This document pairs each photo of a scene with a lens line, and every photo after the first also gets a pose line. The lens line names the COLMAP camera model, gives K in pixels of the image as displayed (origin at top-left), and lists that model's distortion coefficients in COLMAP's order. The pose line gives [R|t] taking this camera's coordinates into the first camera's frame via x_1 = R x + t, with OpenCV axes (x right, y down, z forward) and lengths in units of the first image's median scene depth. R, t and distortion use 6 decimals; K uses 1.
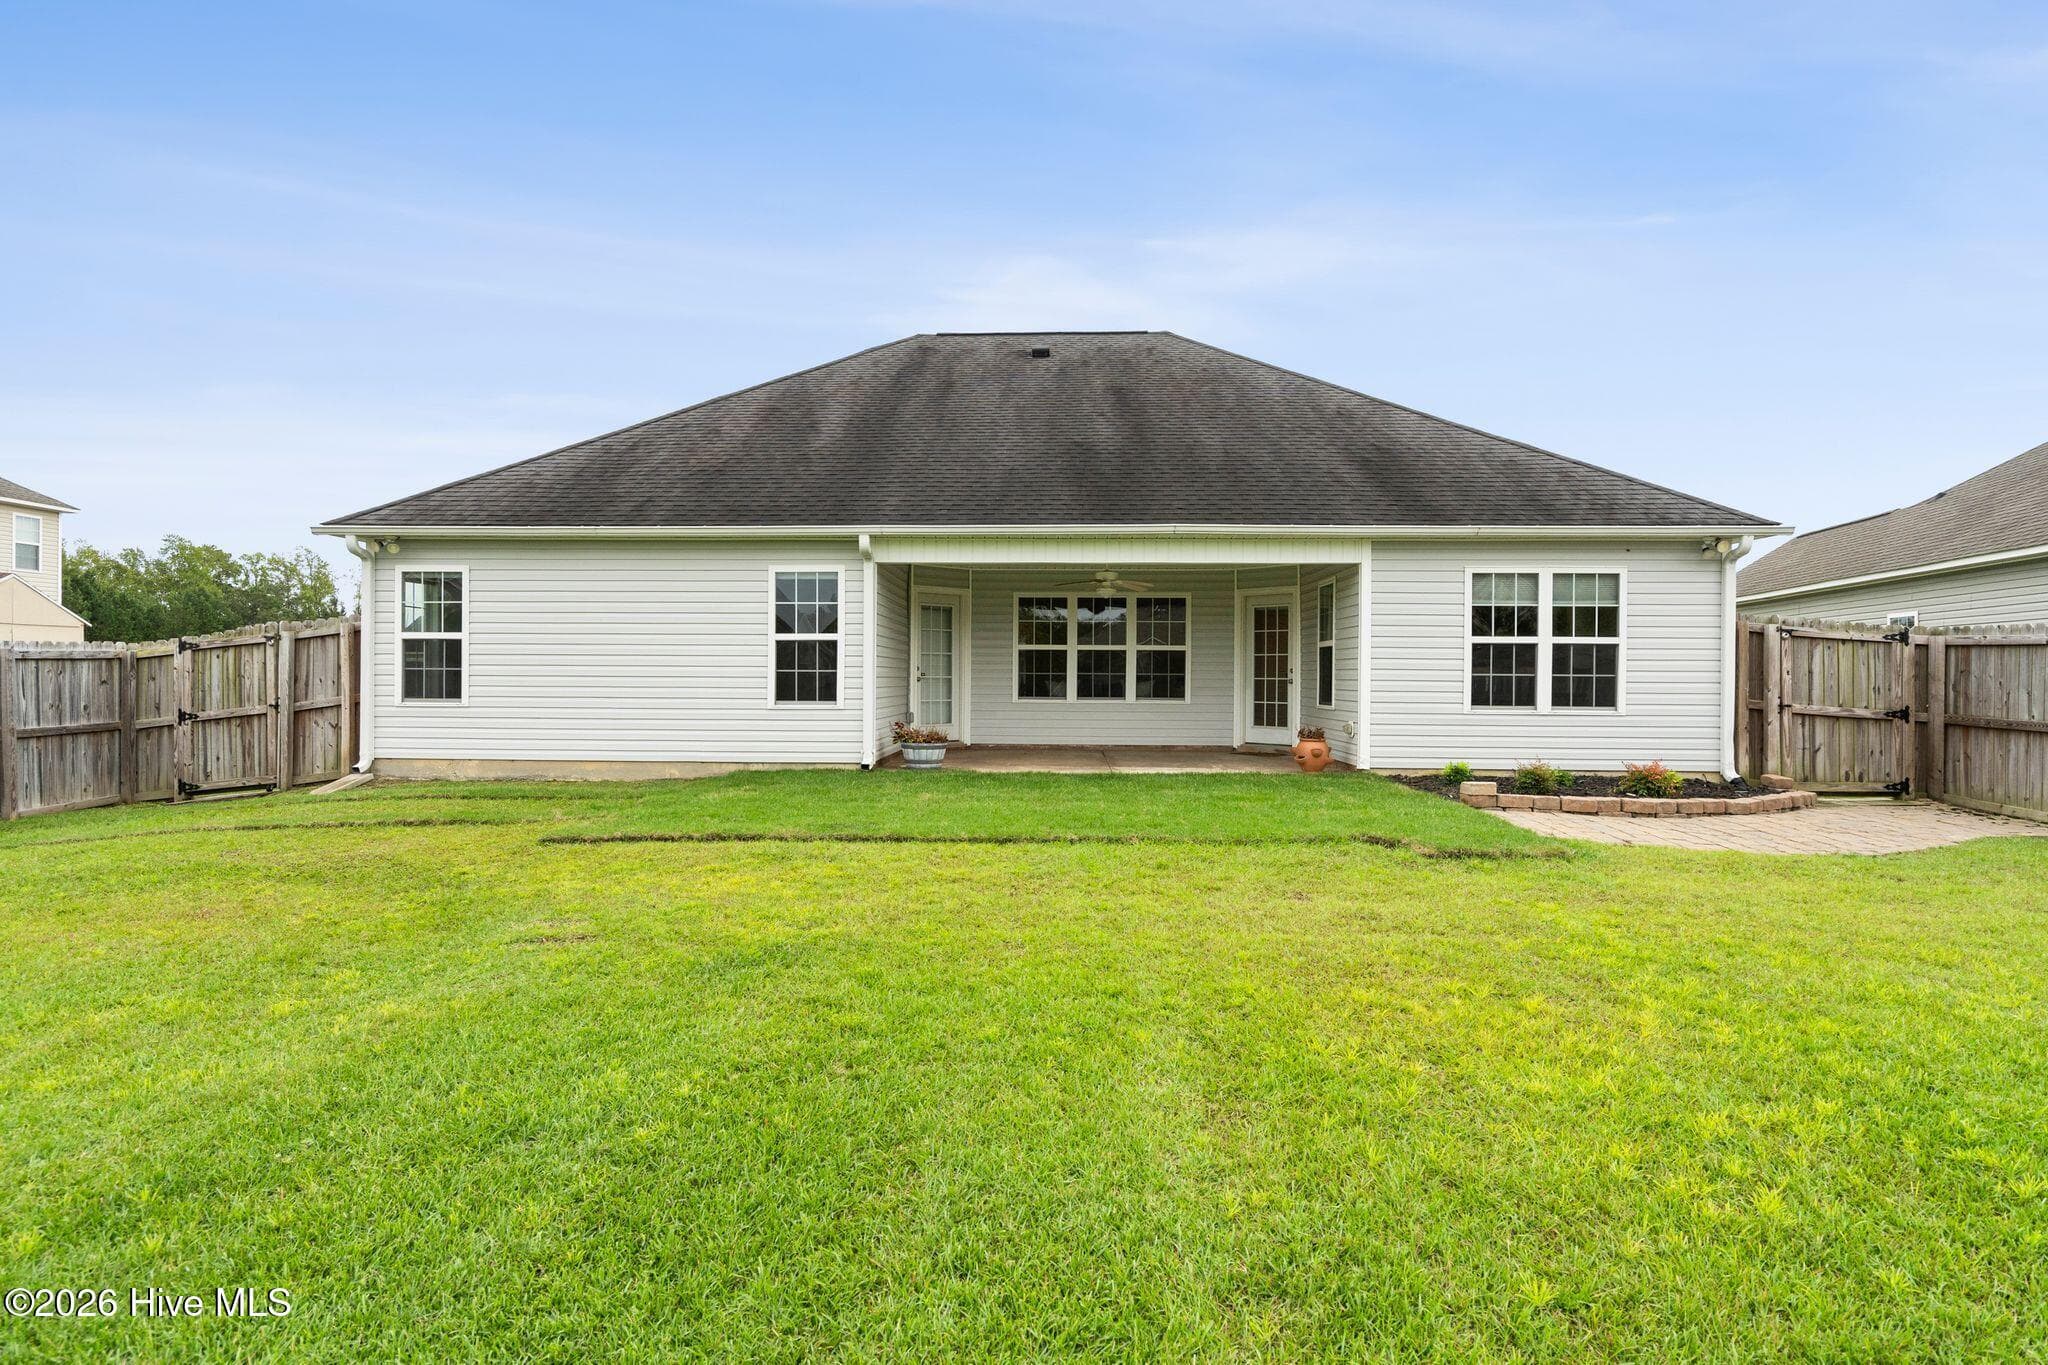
lens RADIAL K [[1076.2, 0, 1018.9], [0, 1076.2, 678.3], [0, 0, 1]] dist [0.002353, 0.002268]
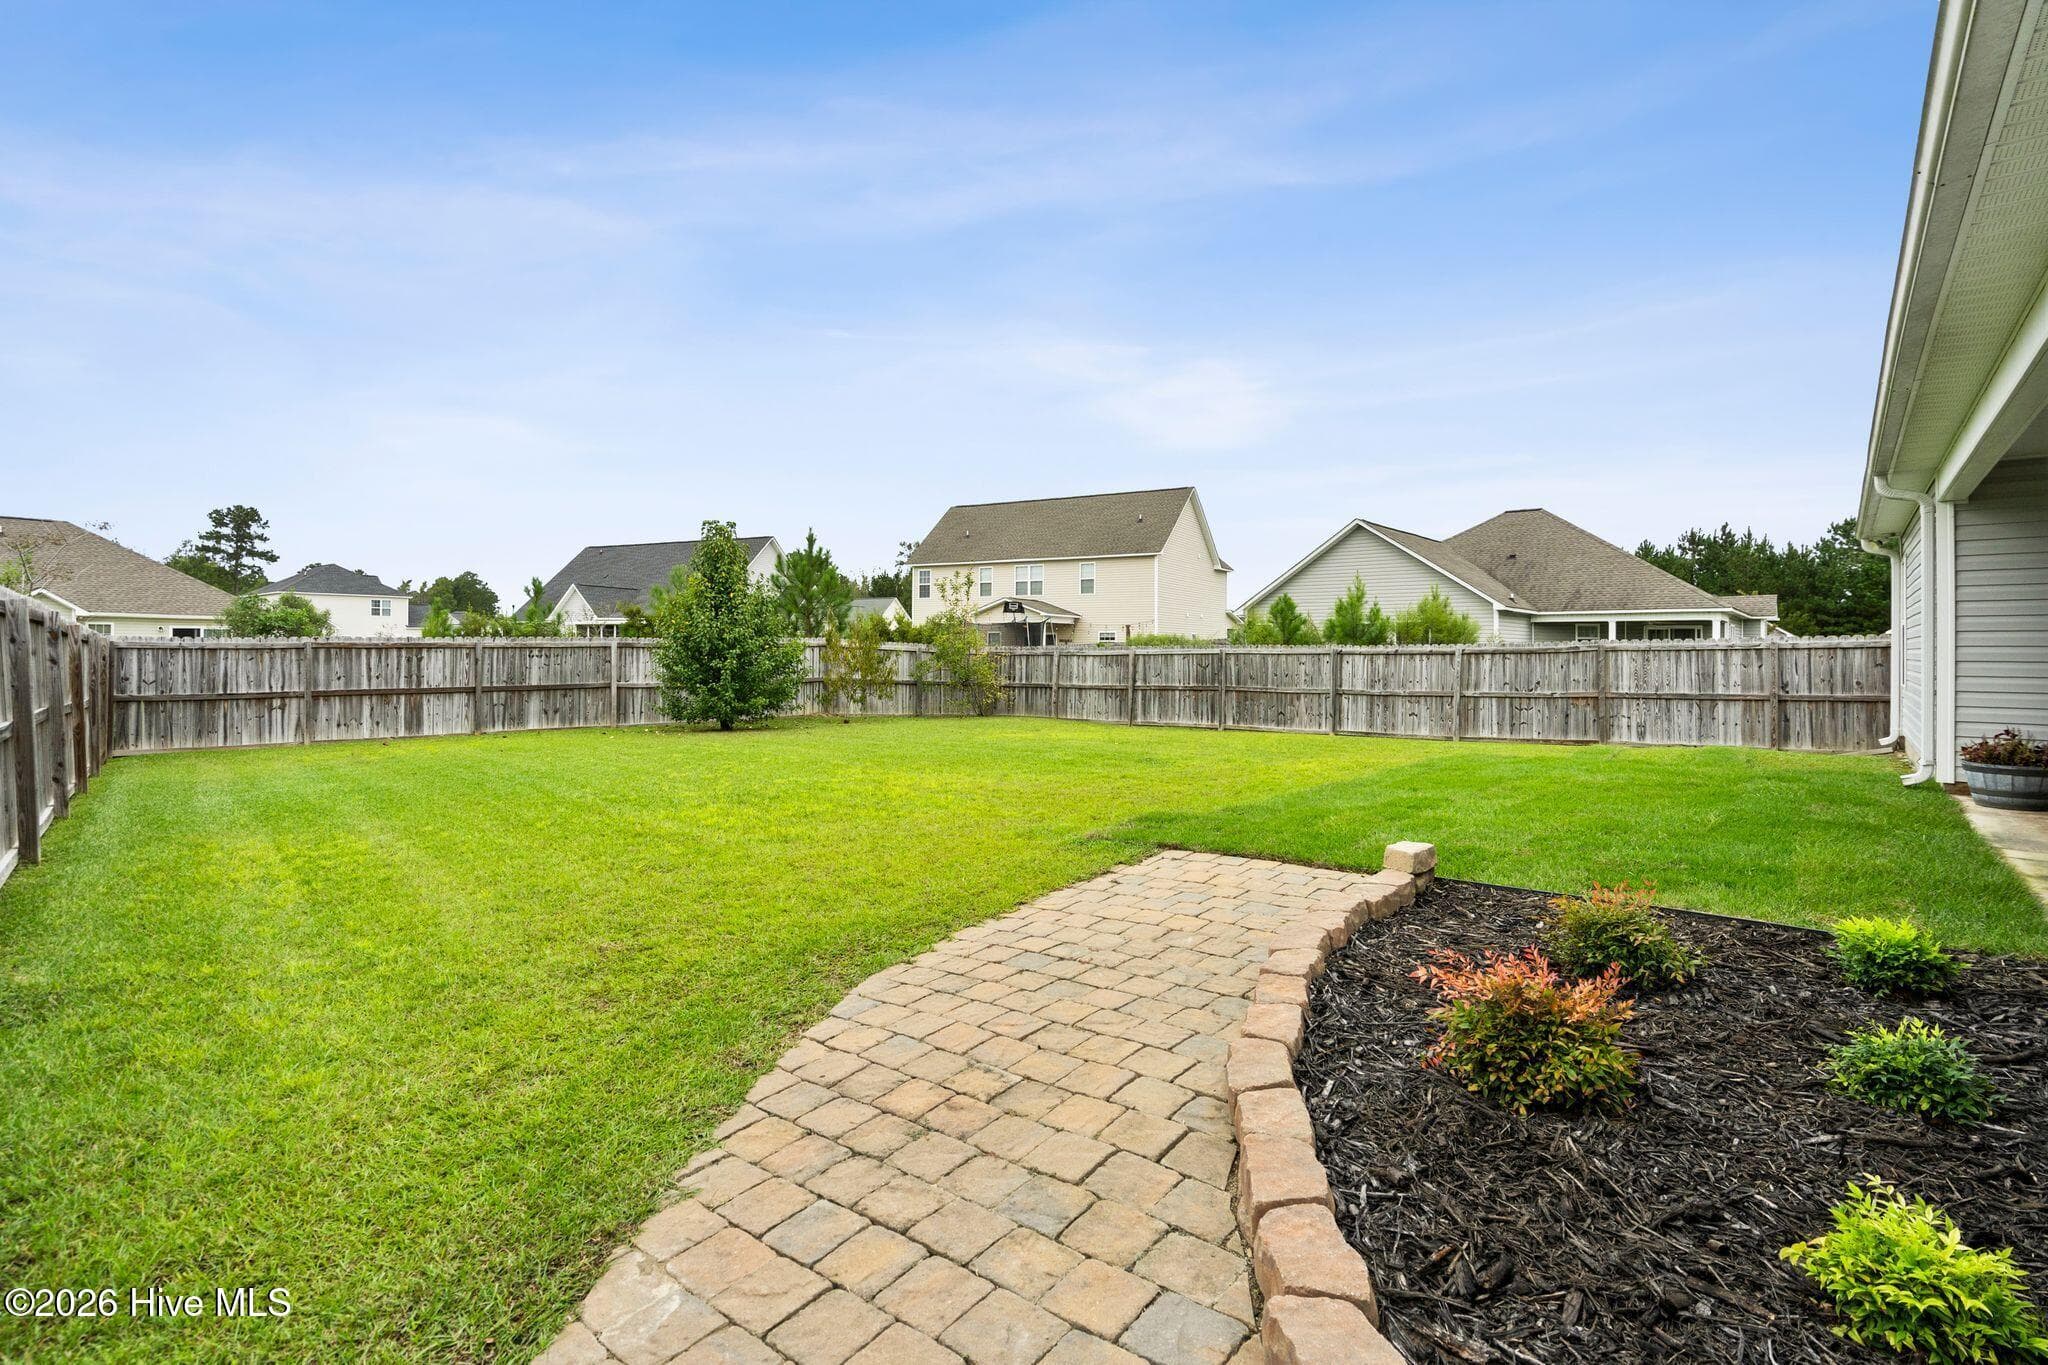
lens RADIAL K [[955.0, 0, 1016.6], [0, 955.0, 648.3], [0, 0, 1]] dist [-0.001871, -0.000121]
pose [[-0.628785, -0.009054, -0.777527, 0.759805], [-0.004070, 0.999957, -0.008353, -0.002888], [0.777569, -0.002088, -0.628795, 0.939327]]
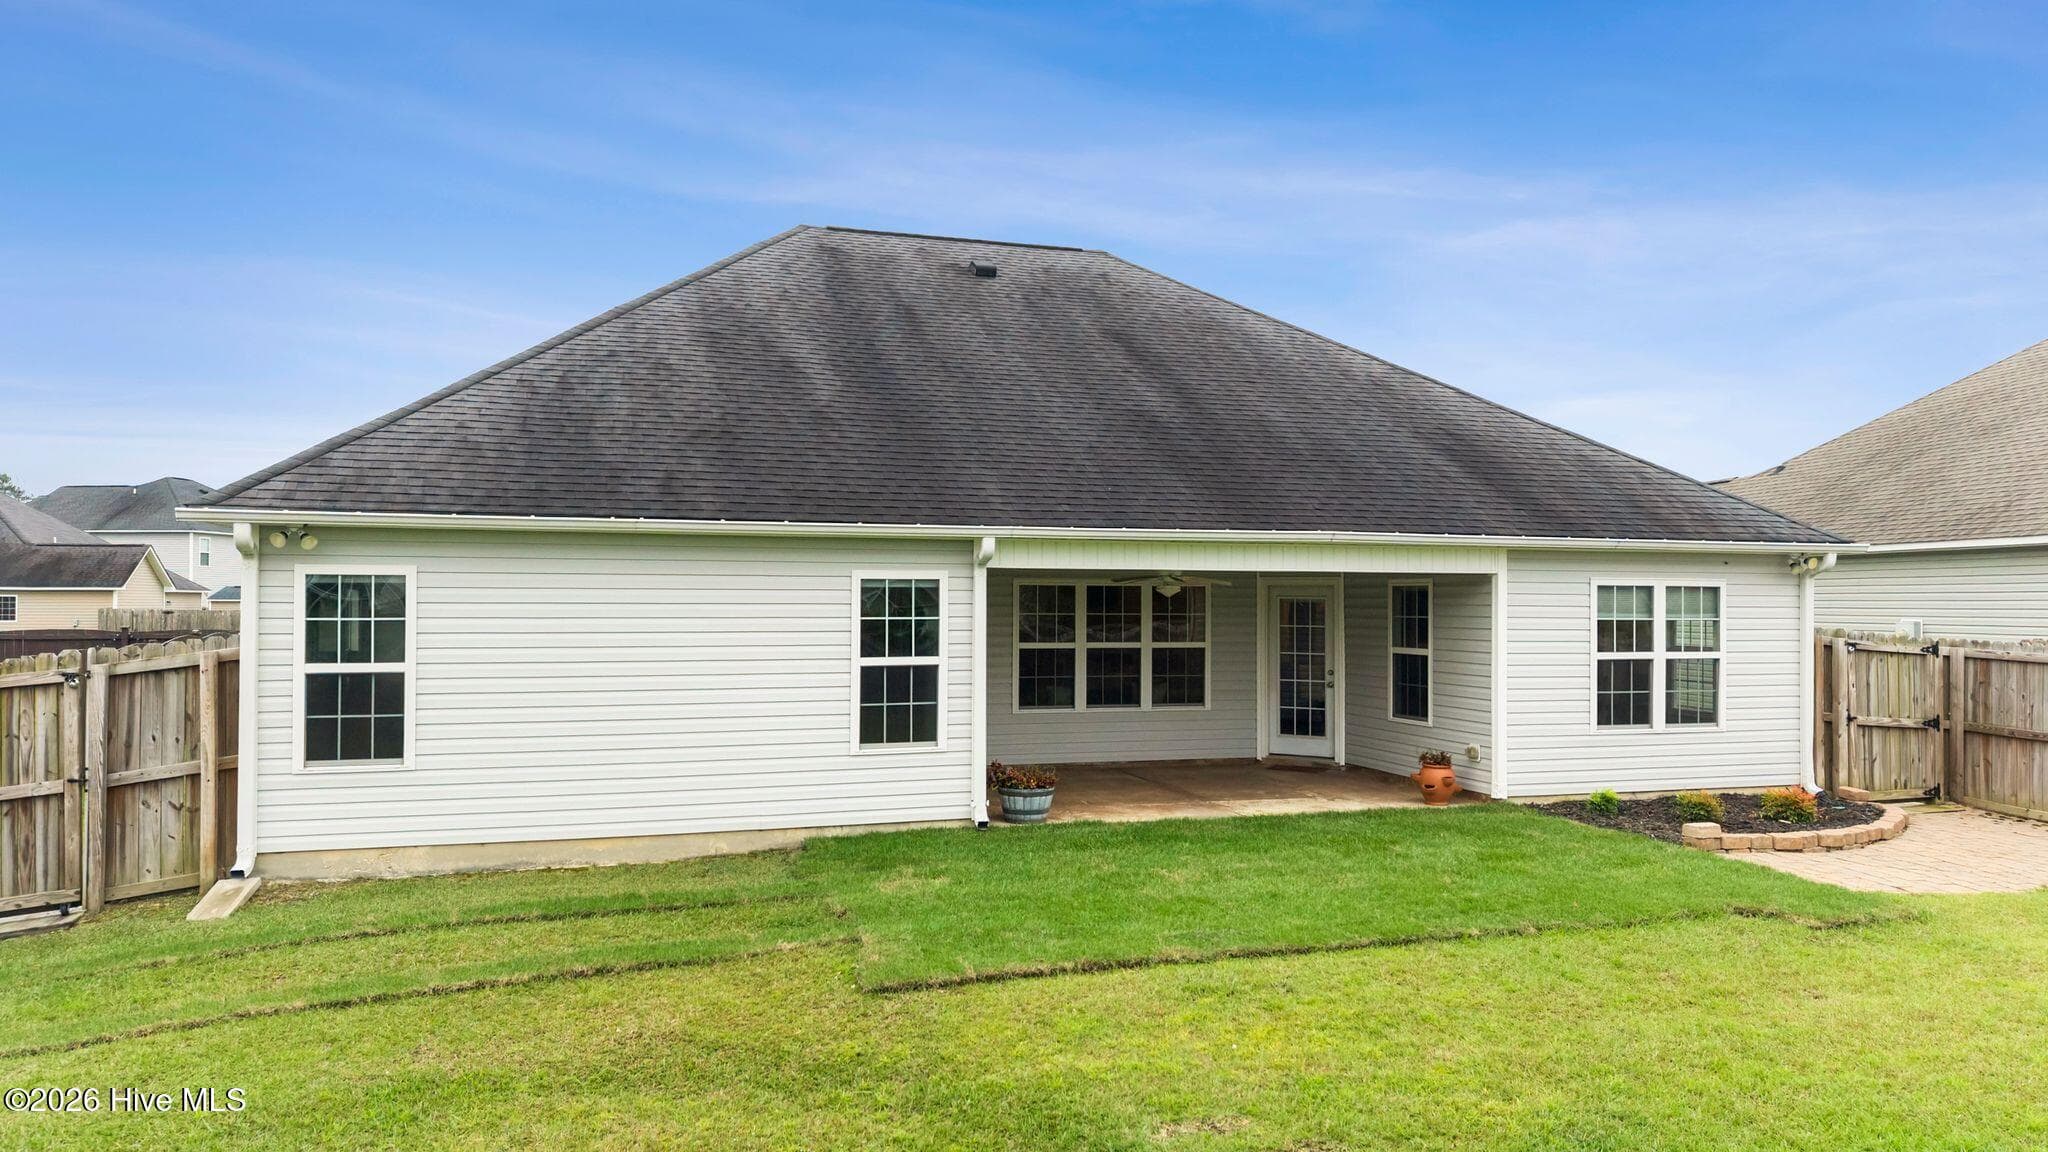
lens RADIAL K [[1366.6, 0, 1035.9], [0, 1366.6, 582.4], [0, 0, 1]] dist [0.046865, -0.055431]
pose [[0.940189, 0.003175, 0.340637, -0.452445], [0.000929, 0.999929, -0.011883, -0.086192], [-0.340651, 0.011489, 0.940120, 0.030608]]
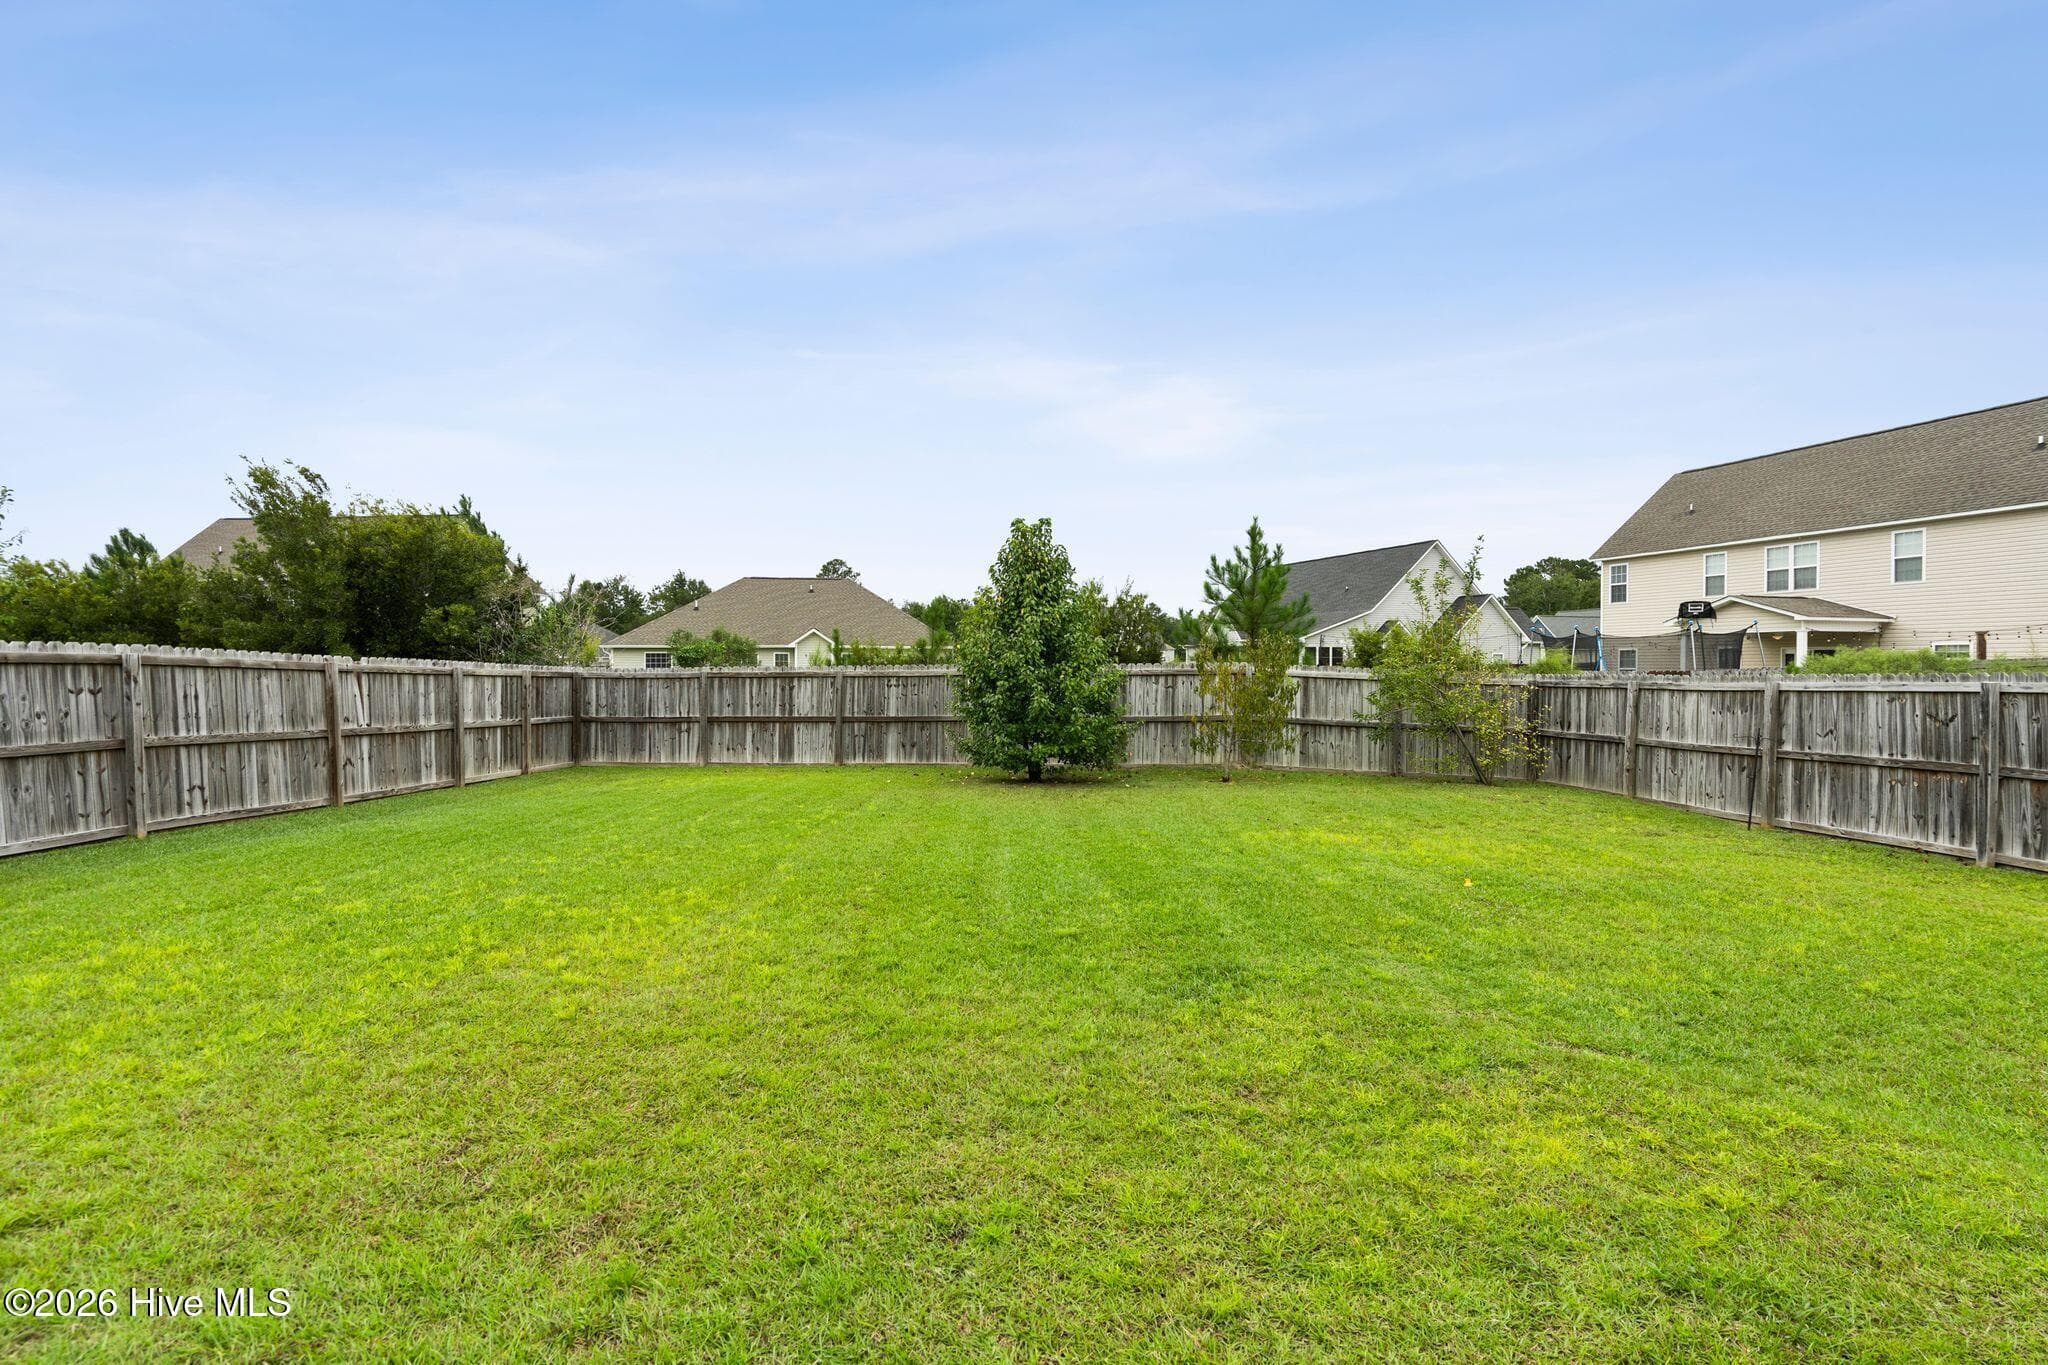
lens RADIAL K [[939.6, 0, 1013.5], [0, 939.6, 681.4], [0, 0, 1]] dist [-0.000947, 0.000449]
pose [[-0.994403, -0.004930, -0.105534, 0.022709], [-0.006017, 0.999932, 0.009984, -0.021562], [0.105477, 0.010564, -0.994366, 0.803732]]
